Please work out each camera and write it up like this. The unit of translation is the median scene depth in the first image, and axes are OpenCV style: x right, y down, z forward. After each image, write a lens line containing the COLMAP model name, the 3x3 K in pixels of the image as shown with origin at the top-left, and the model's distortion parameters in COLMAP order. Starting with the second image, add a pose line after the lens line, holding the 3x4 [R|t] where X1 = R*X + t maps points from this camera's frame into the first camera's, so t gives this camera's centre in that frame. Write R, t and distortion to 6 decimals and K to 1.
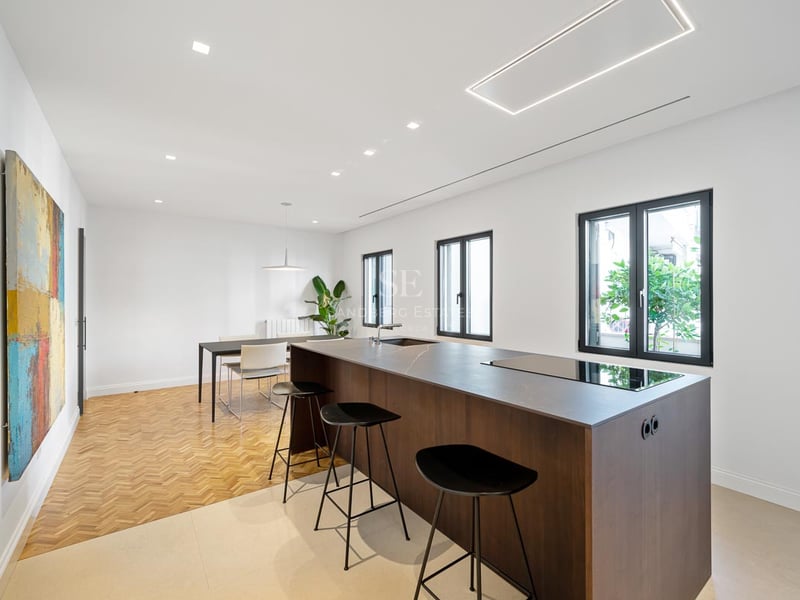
lens RADIAL K [[378.0, 0, 400.2], [0, 378.0, 305.2], [0, 0, 1]] dist [0.003692, -0.000086]
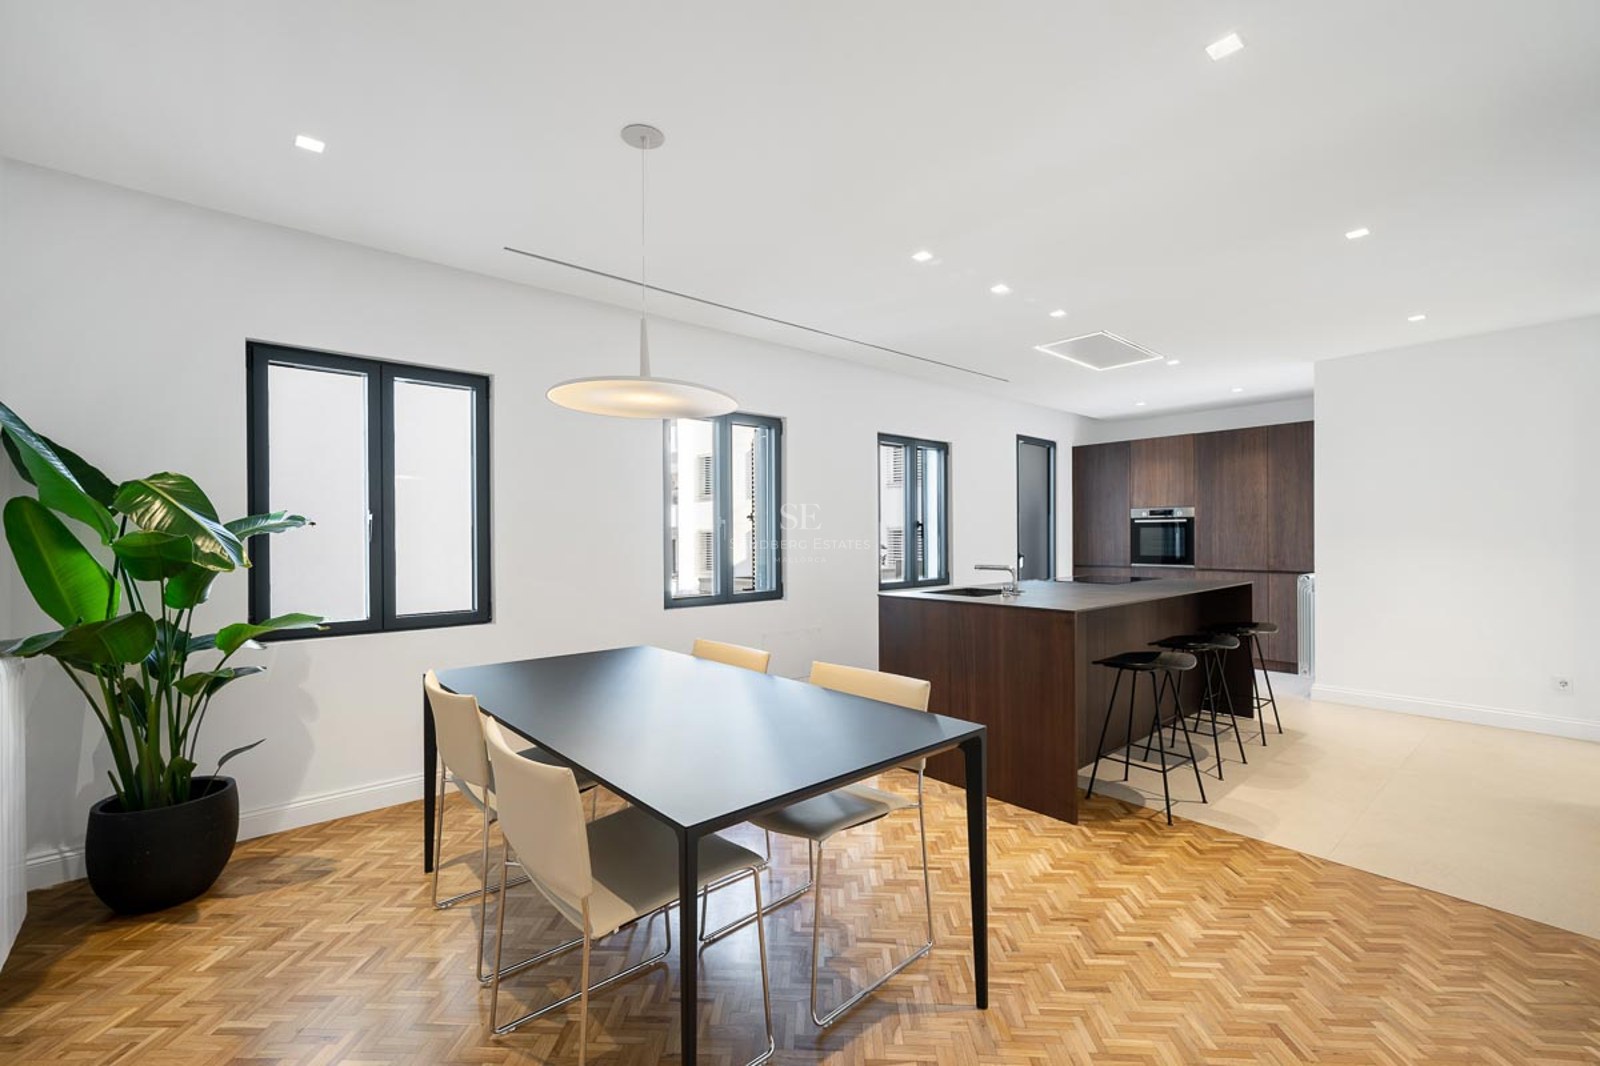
lens RADIAL K [[643.5, 0, 791.3], [0, 643.5, 534.5], [0, 0, 1]] dist [-0.001206, 0.000323]
pose [[-0.078251, 0.002334, 0.996931, -0.536403], [0.009020, 0.999958, -0.001633, -0.005713], [-0.996893, 0.008864, -0.078269, 0.676781]]
